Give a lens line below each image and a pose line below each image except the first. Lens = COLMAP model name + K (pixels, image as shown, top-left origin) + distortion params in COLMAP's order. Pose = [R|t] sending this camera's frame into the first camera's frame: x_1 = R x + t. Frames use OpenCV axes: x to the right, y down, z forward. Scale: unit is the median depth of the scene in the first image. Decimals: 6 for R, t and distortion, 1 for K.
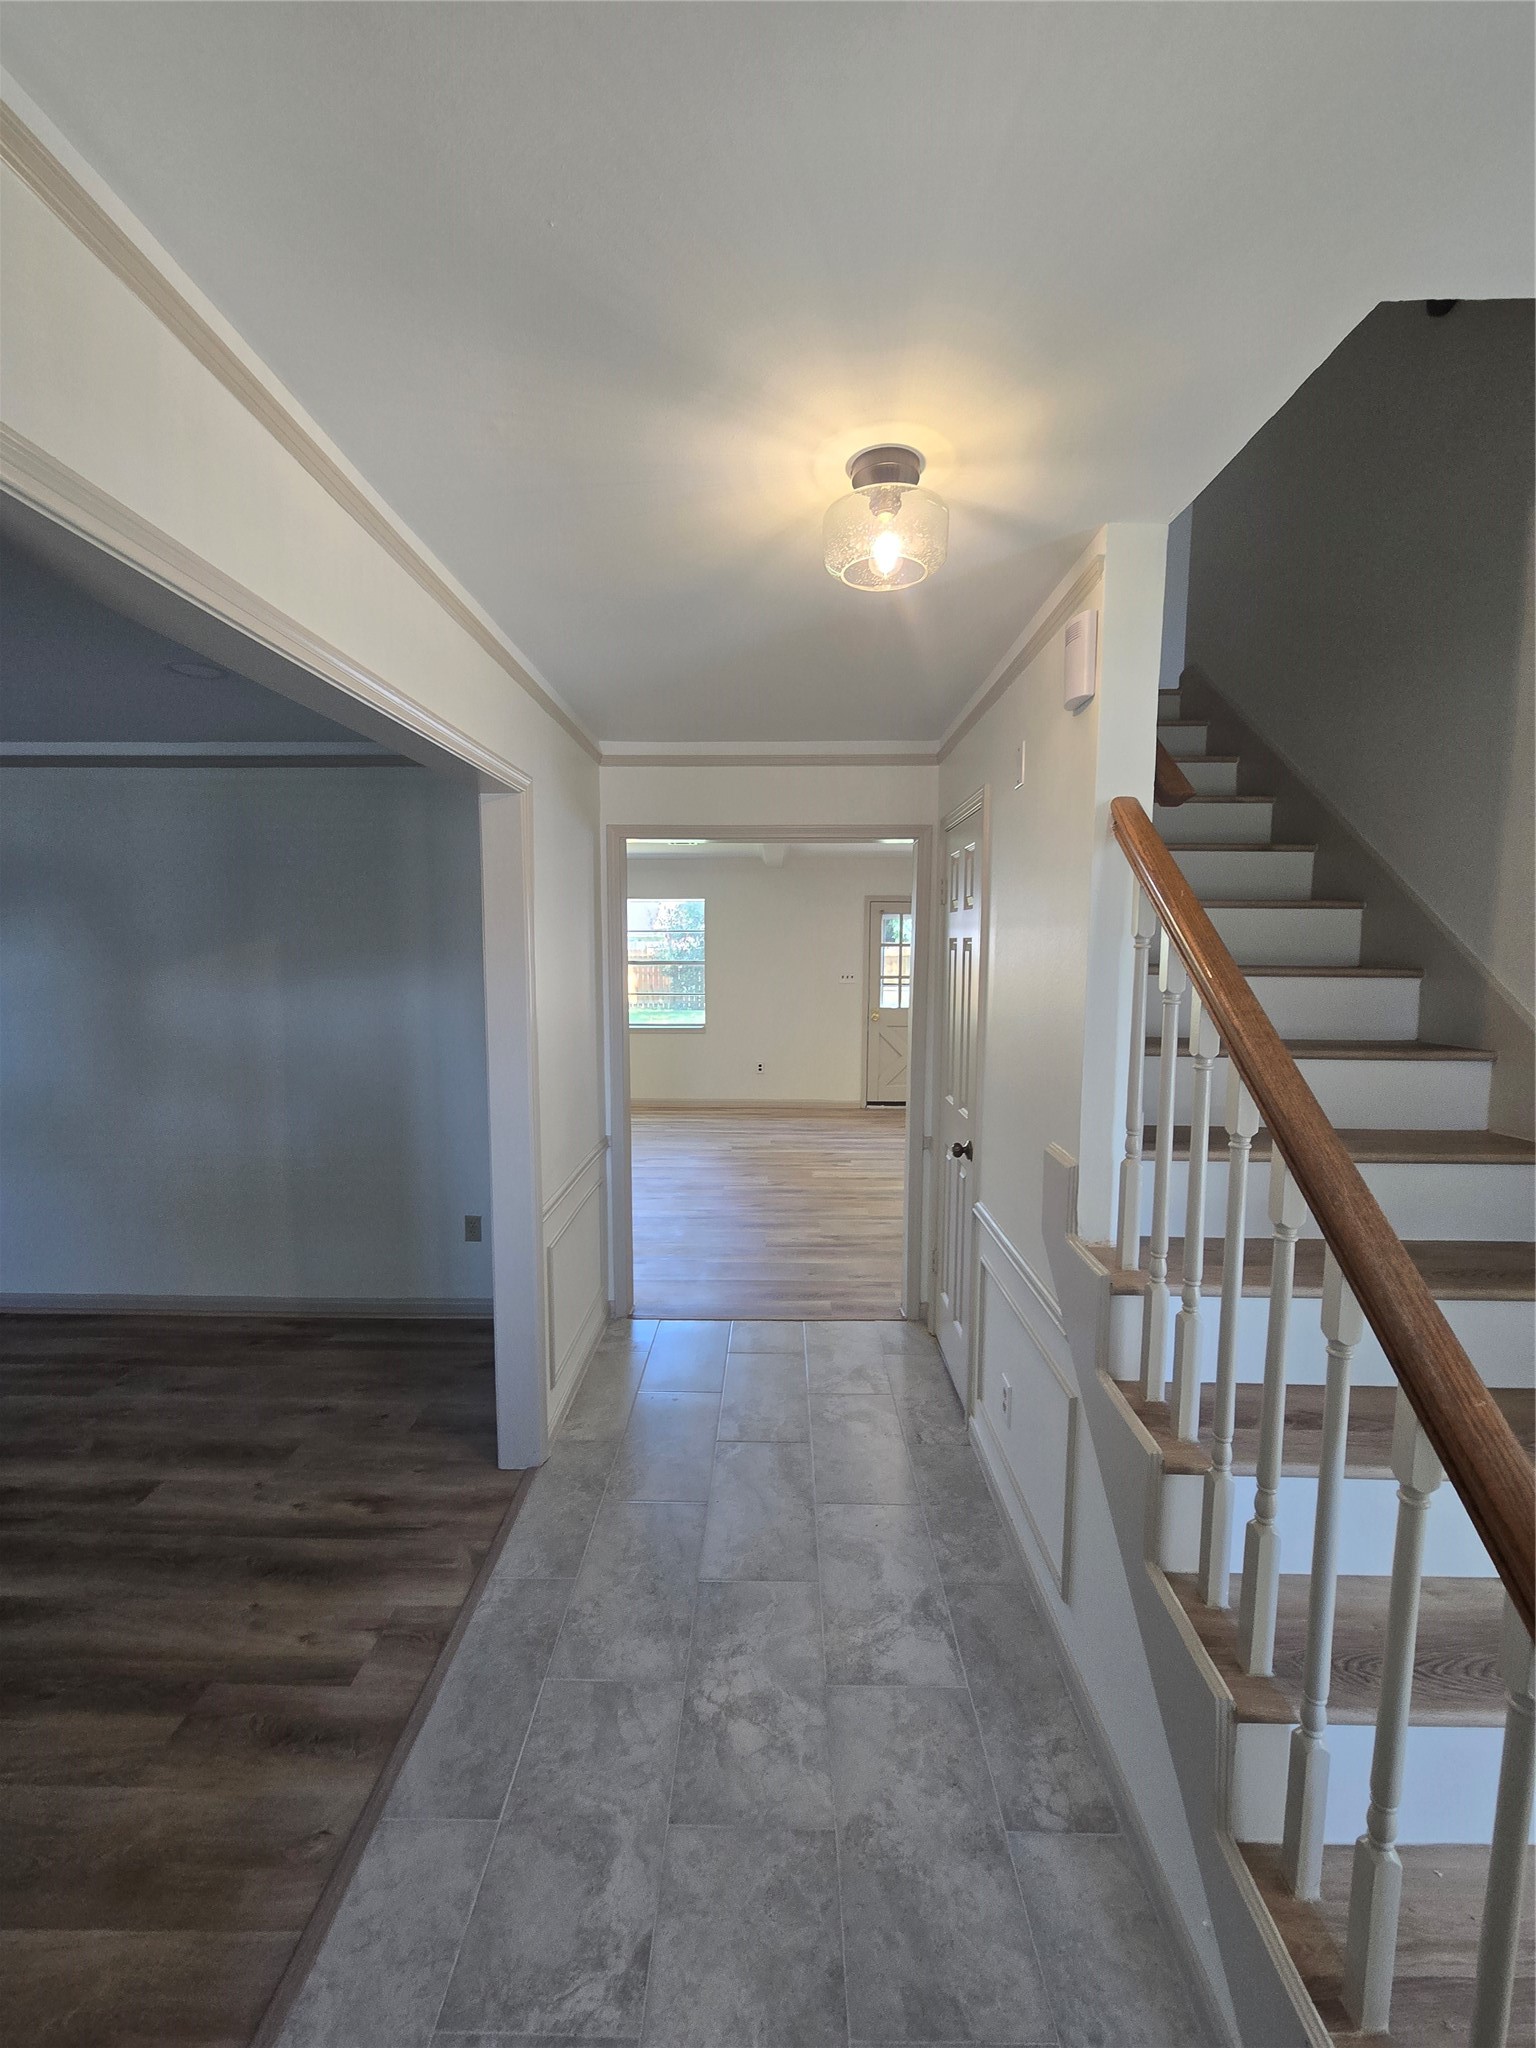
lens RADIAL K [[839.8, 0, 770.0], [0, 839.8, 1023.3], [0, 0, 1]] dist [0.001574, 0.000068]
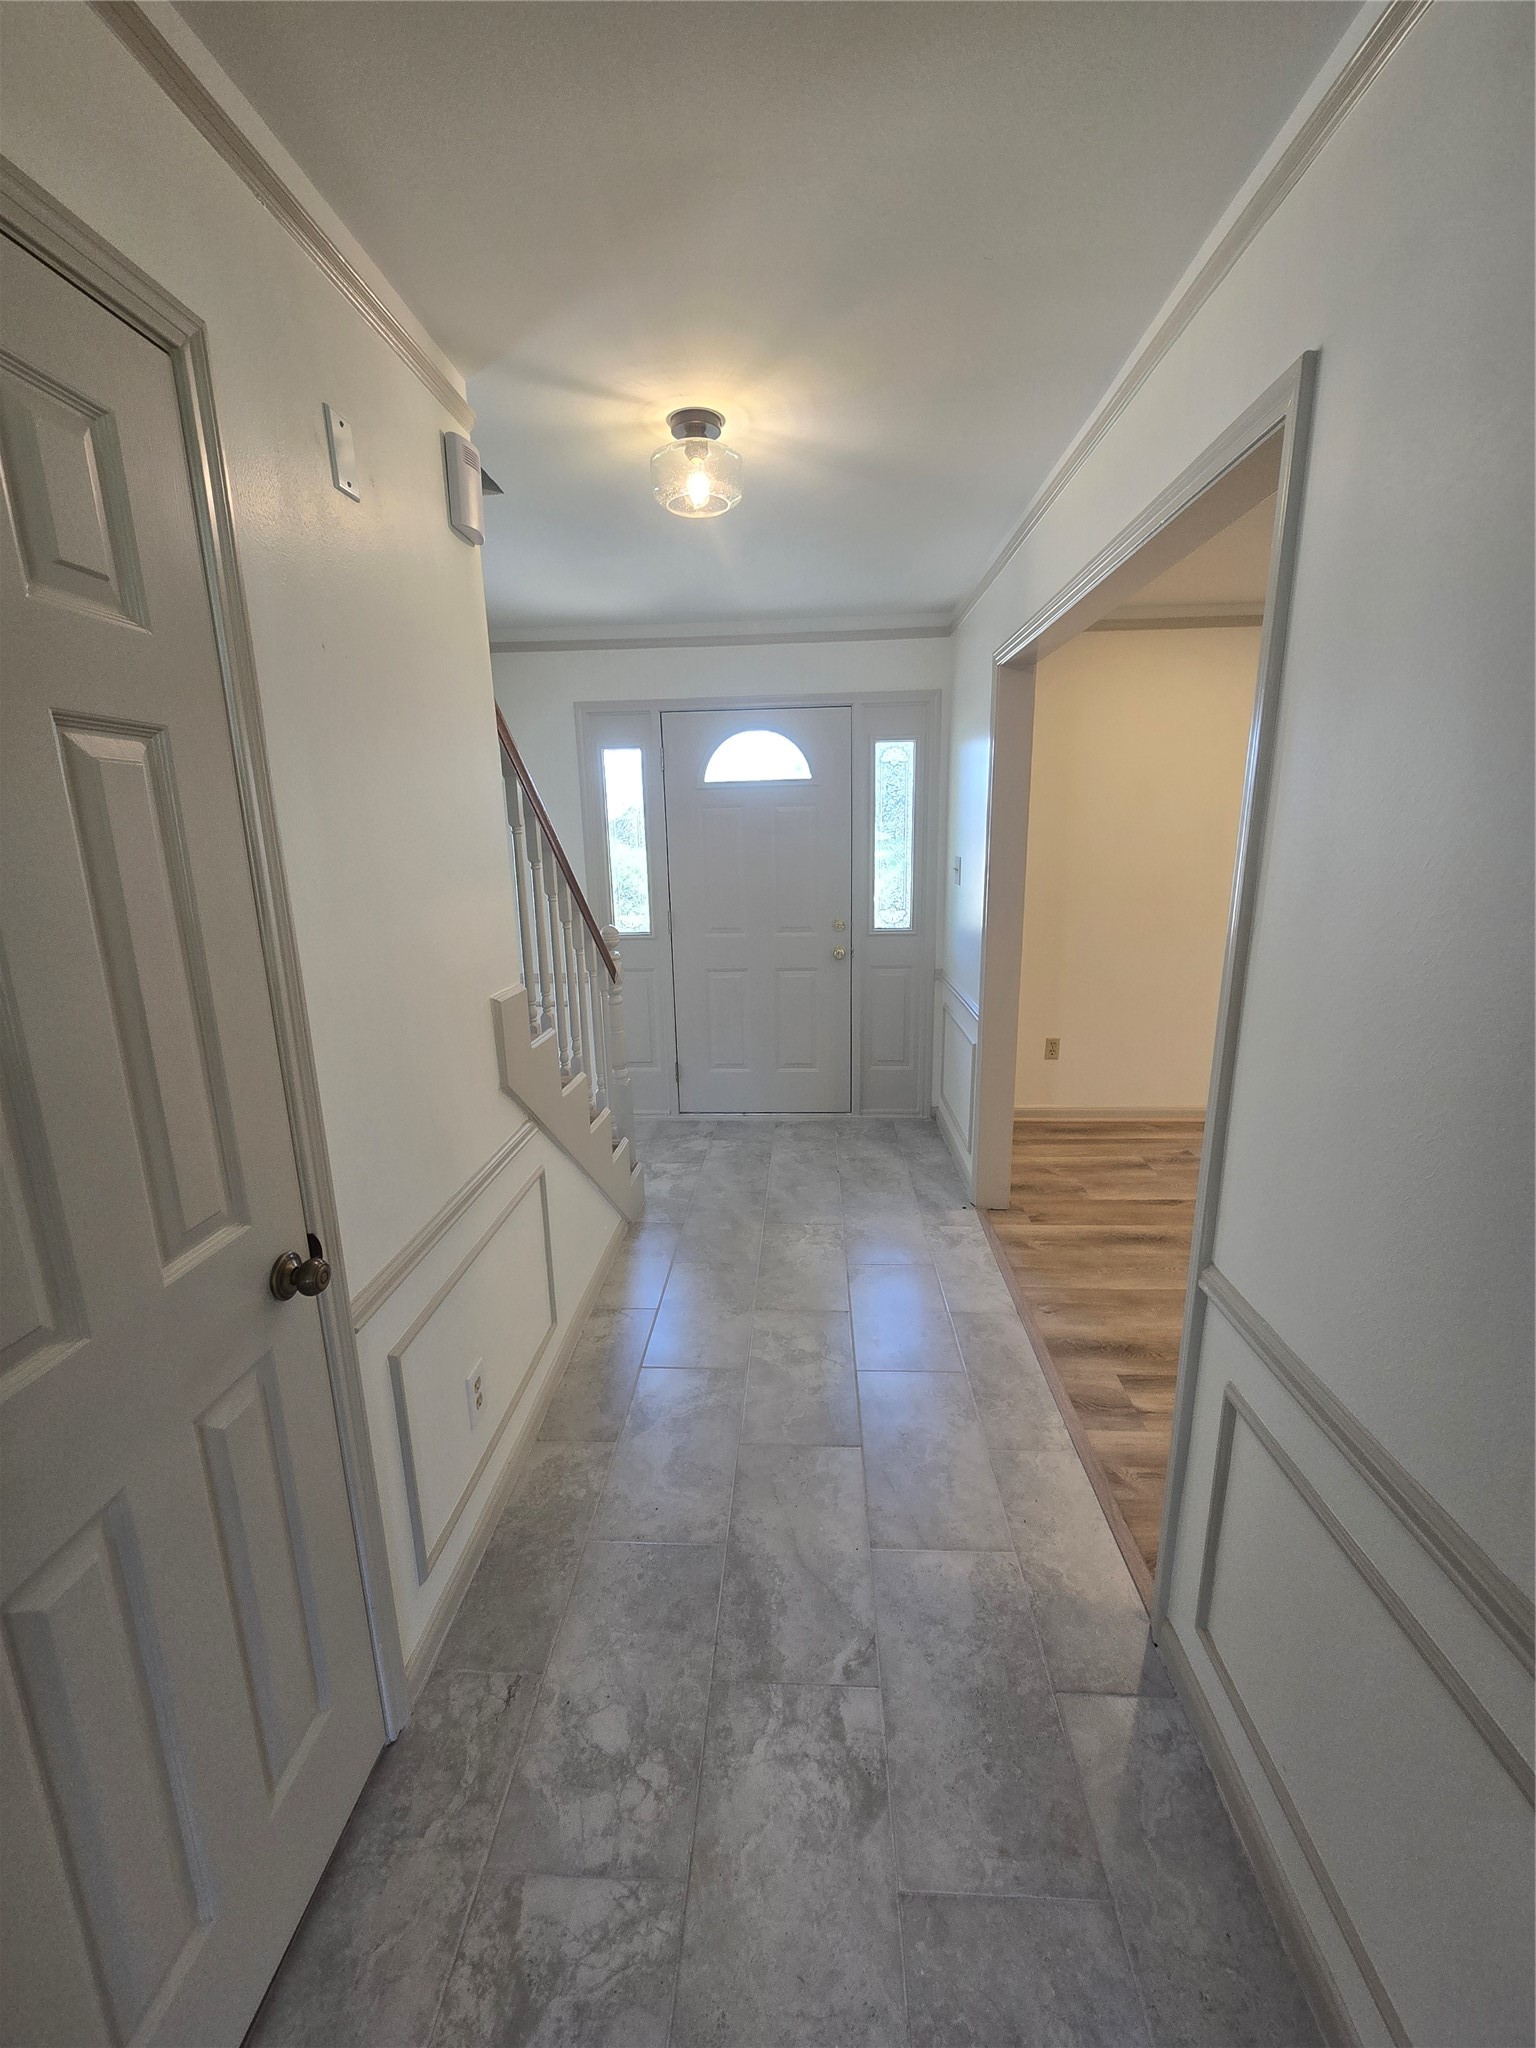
lens RADIAL K [[839.8, 0, 759.8], [0, 839.8, 1018.4], [0, 0, 1]] dist [0.001574, 0.000068]
pose [[-0.998547, 0.003658, 0.053770, -0.028951], [0.021261, 0.943517, 0.330641, -0.183482], [-0.049524, 0.331303, -0.942224, 2.370335]]
